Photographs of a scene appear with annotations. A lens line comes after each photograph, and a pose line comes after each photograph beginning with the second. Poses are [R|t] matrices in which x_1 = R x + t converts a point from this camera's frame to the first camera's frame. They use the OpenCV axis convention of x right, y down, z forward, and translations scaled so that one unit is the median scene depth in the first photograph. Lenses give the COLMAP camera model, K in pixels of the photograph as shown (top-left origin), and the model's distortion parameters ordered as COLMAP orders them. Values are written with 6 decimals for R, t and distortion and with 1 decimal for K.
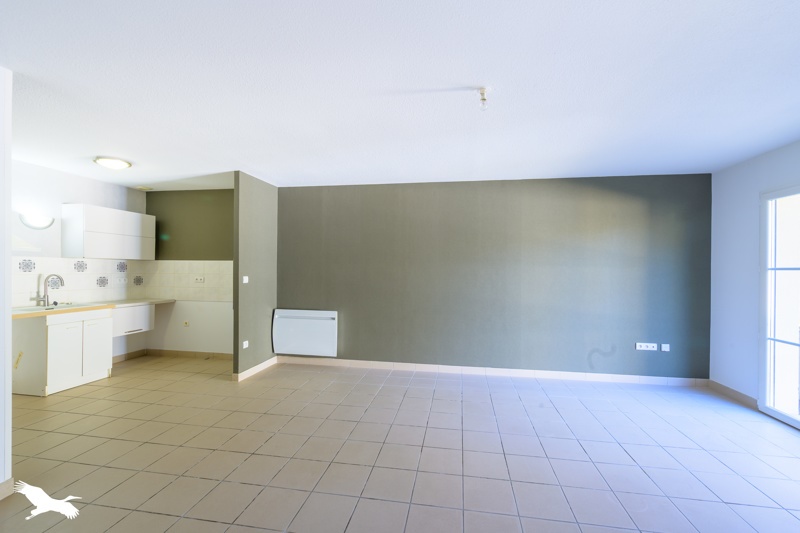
lens RADIAL K [[314.3, 0, 405.3], [0, 314.3, 268.7], [0, 0, 1]] dist [-0.001949, 0.000109]
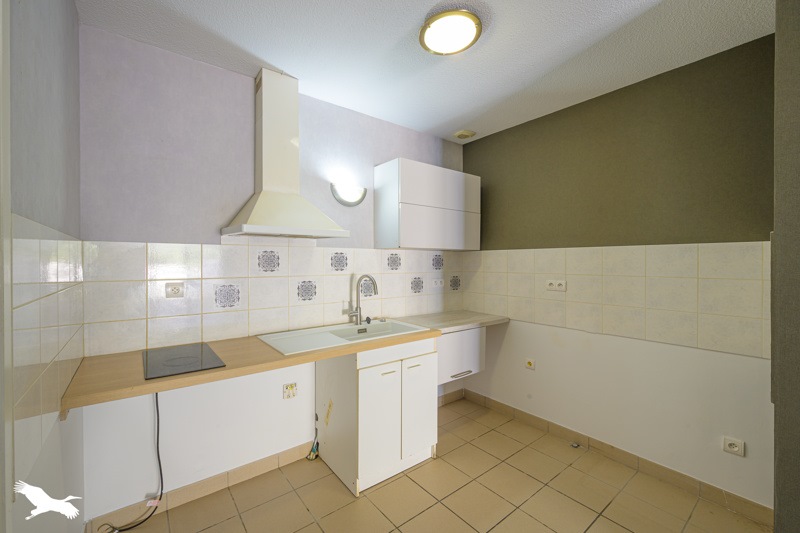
lens RADIAL K [[333.1, 0, 402.7], [0, 333.1, 263.8], [0, 0, 1]] dist [0.000580, -0.000020]
pose [[0.735605, -0.000369, -0.677410, -0.569380], [0.006718, 0.999955, 0.006751, -0.007720], [0.677377, -0.009517, 0.735575, 0.517418]]
